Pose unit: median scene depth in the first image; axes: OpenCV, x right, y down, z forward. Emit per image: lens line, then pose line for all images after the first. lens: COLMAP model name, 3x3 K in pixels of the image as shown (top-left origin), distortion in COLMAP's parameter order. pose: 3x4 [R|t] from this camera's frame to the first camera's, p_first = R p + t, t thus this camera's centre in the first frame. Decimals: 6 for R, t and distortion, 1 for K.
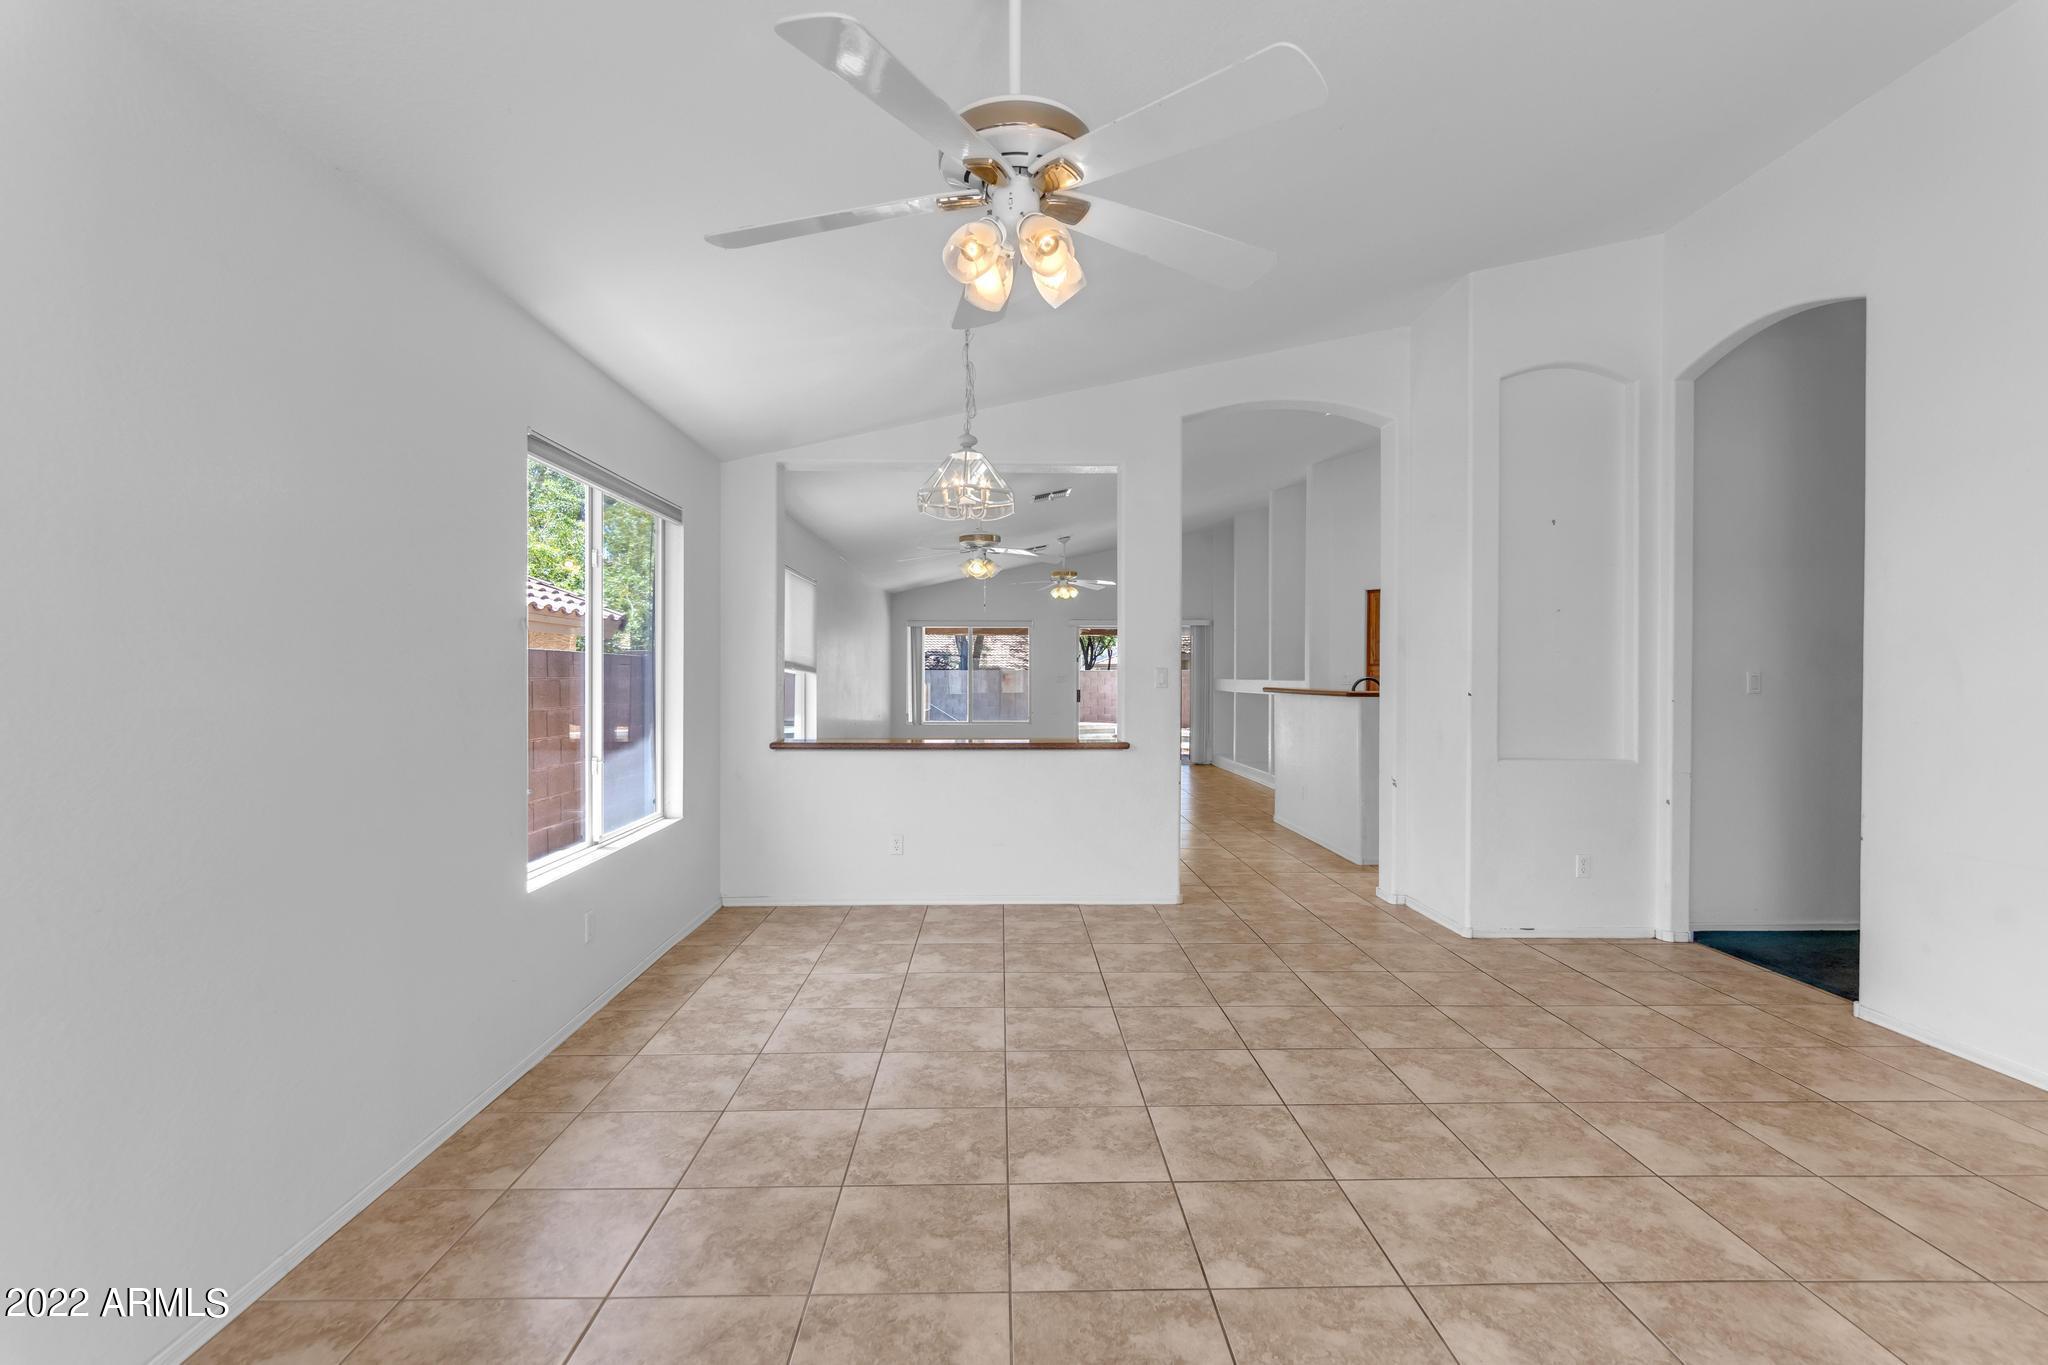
lens RADIAL K [[941.4, 0, 1018.4], [0, 941.4, 684.9], [0, 0, 1]] dist [0.003268, -0.000226]
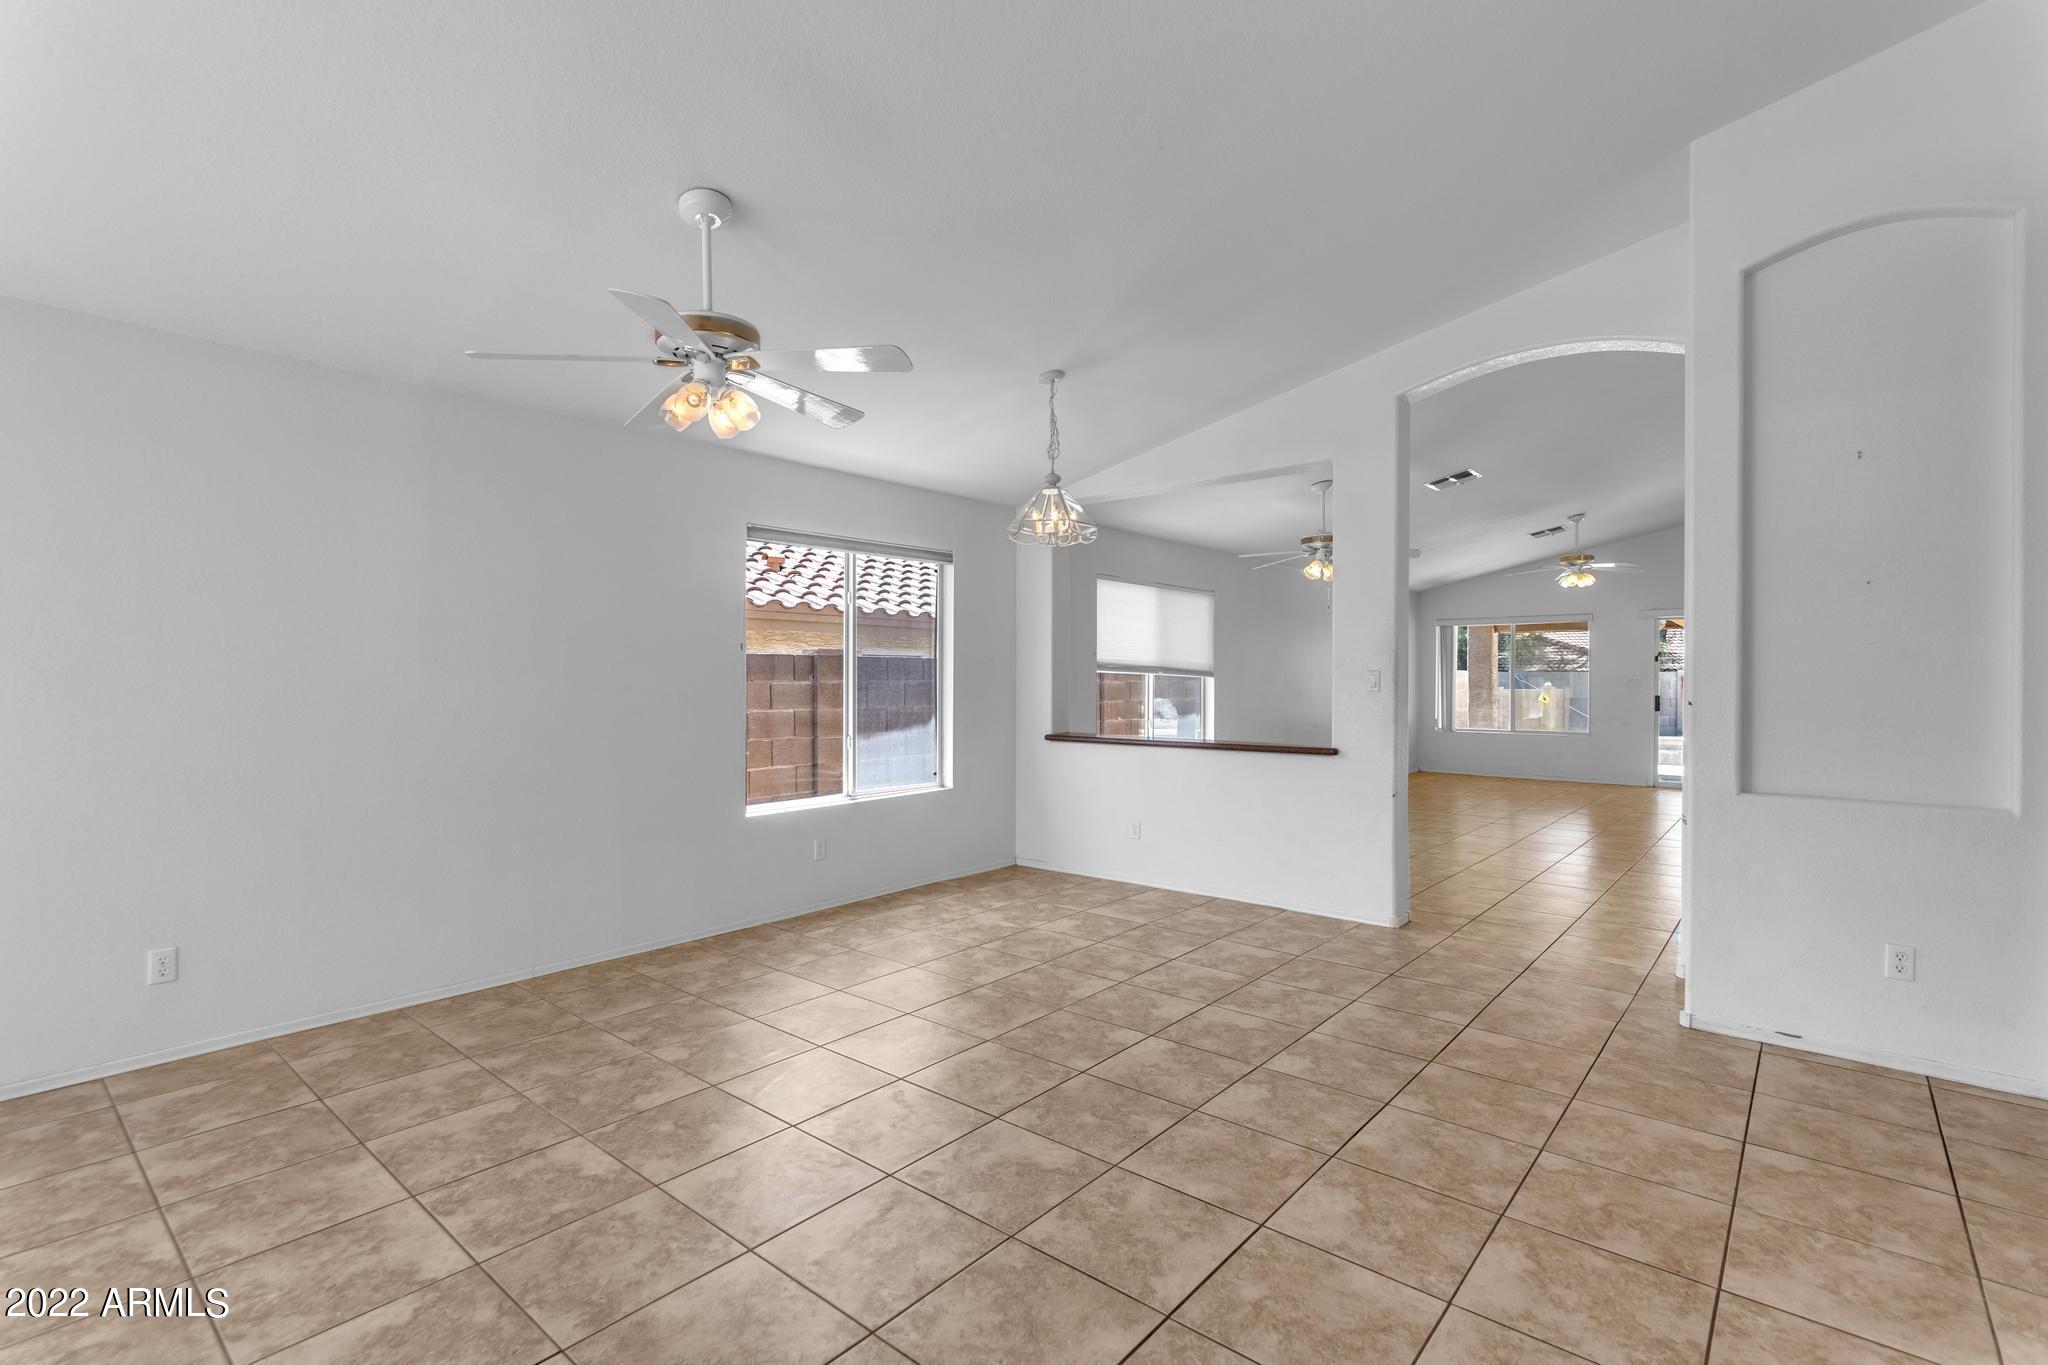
lens RADIAL K [[941.4, 0, 1018.4], [0, 941.4, 684.9], [0, 0, 1]] dist [0.003268, -0.000226]
pose [[0.745340, 0.003008, -0.666678, 0.753663], [-0.005022, 0.999987, -0.001103, -0.001486], [0.666666, 0.004170, 0.745345, 0.106329]]
